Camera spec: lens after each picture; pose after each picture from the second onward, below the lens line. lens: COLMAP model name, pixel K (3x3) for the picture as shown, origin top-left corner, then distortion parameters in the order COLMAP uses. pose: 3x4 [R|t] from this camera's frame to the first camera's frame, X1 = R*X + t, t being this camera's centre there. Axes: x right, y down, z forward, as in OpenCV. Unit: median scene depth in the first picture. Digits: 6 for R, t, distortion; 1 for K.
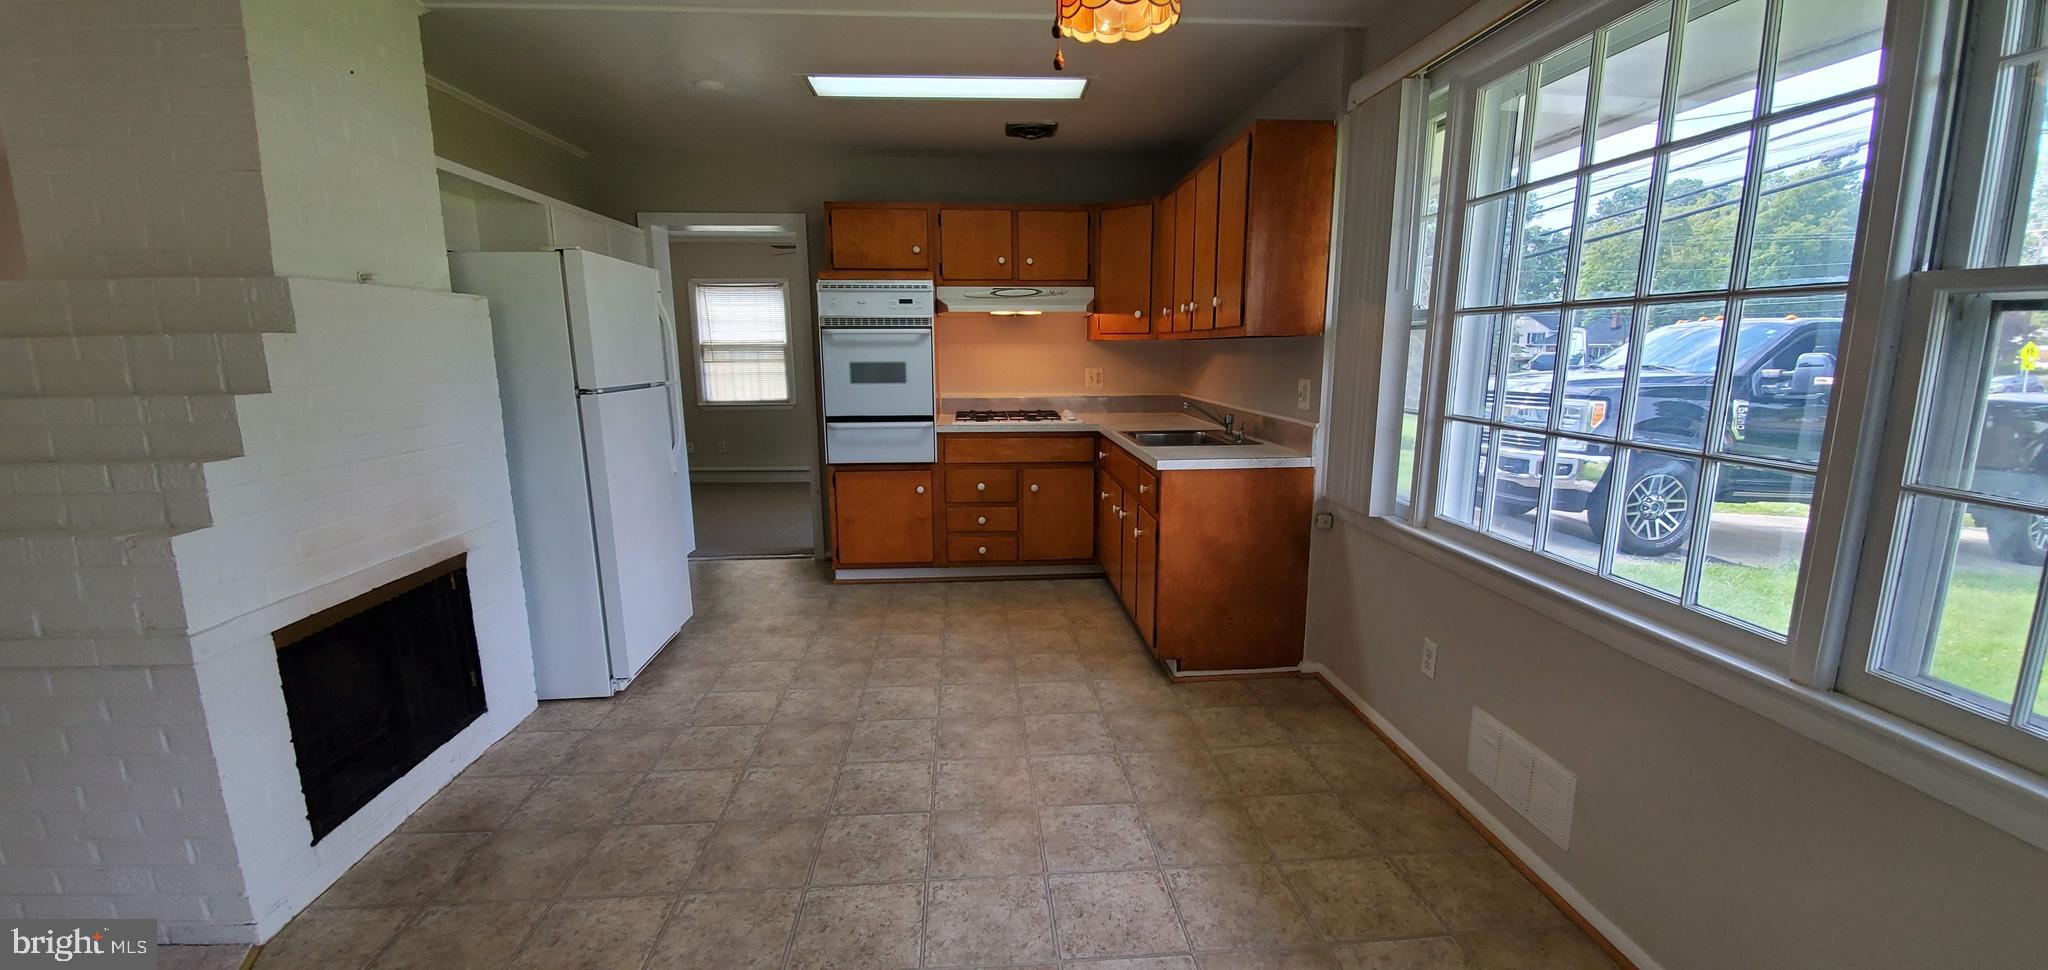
lens RADIAL K [[814.3, 0, 1027.3], [0, 814.3, 502.5], [0, 0, 1]] dist [0.007739, -0.014388]
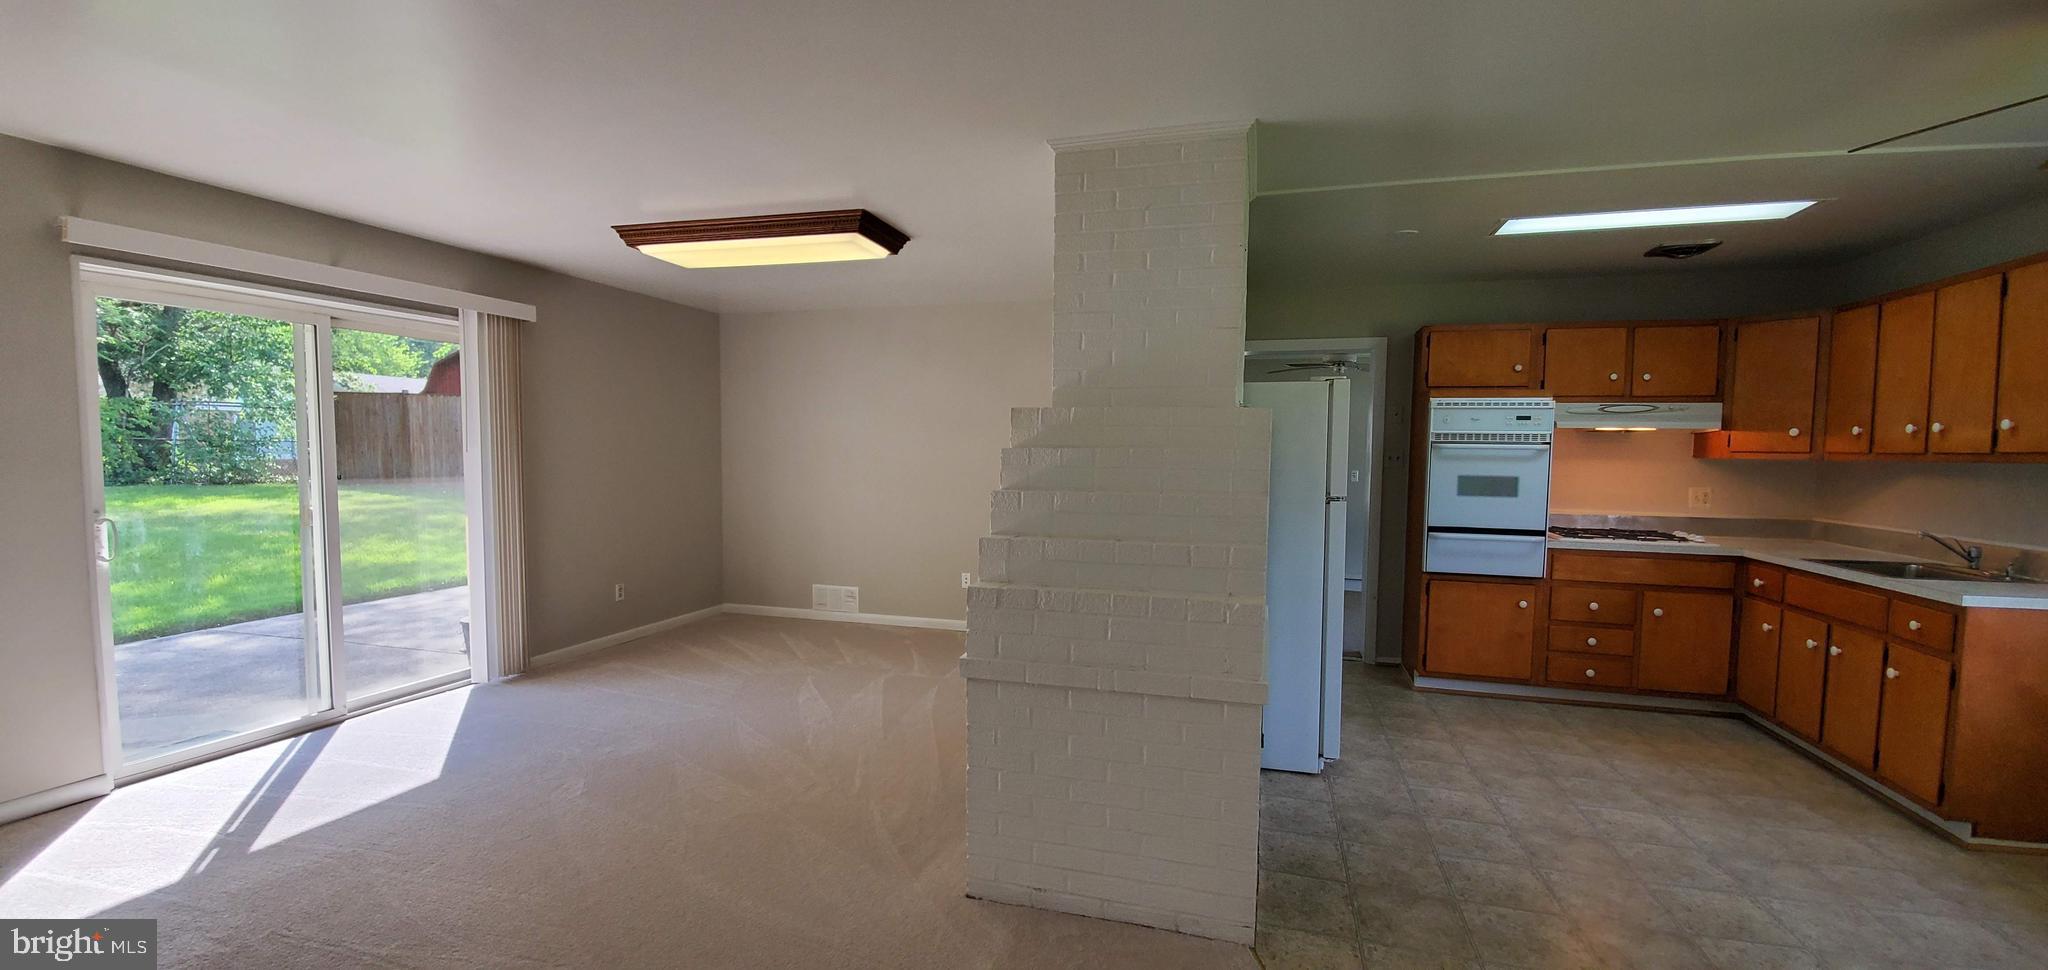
lens RADIAL K [[814.3, 0, 1027.3], [0, 814.3, 502.5], [0, 0, 1]] dist [0.007739, -0.014388]
pose [[0.935551, 0.038073, -0.351133, -0.355944], [-0.081754, 0.990516, -0.110424, 0.020423], [0.343599, 0.132014, 0.929791, -0.142937]]
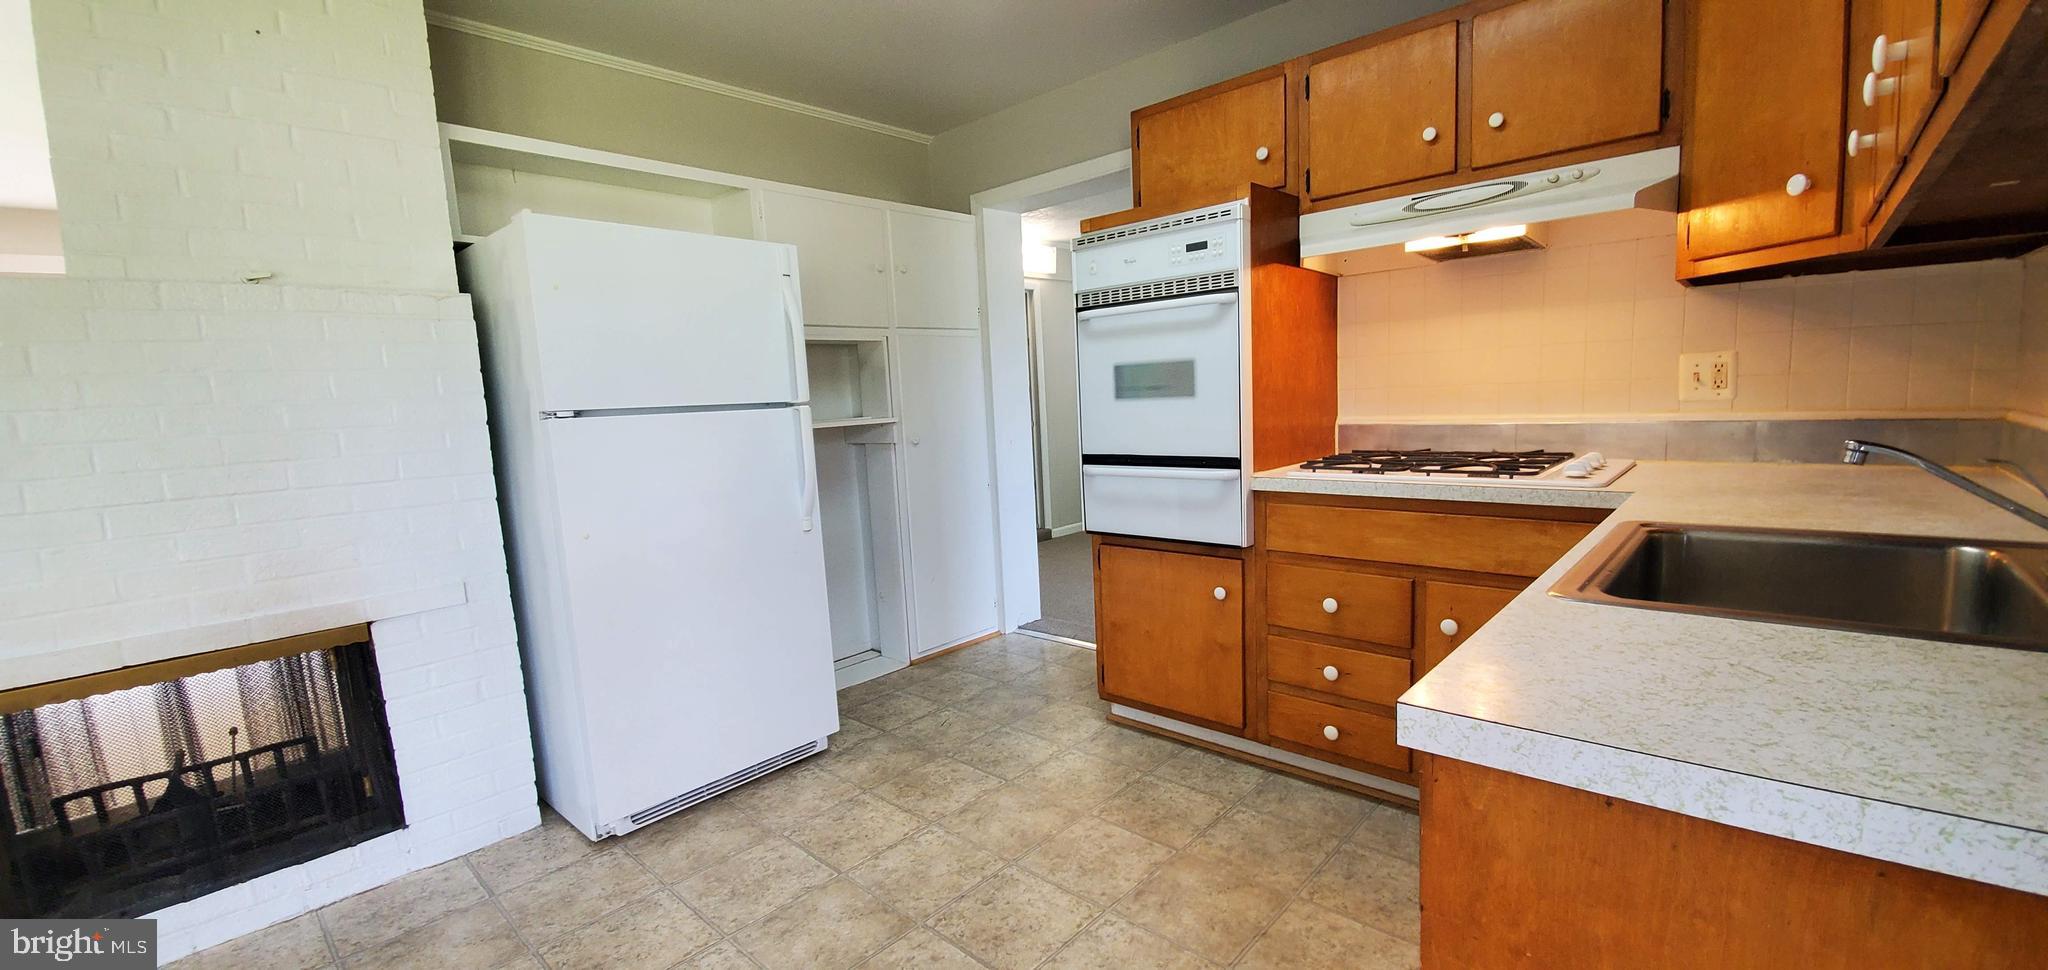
lens RADIAL K [[814.3, 0, 1027.3], [0, 814.3, 502.5], [0, 0, 1]] dist [0.007739, -0.014388]
pose [[0.683728, 0.069237, -0.726445, 0.173258], [-0.091672, 0.995752, 0.008624, -0.069531], [0.723956, 0.060698, 0.687170, 0.538678]]
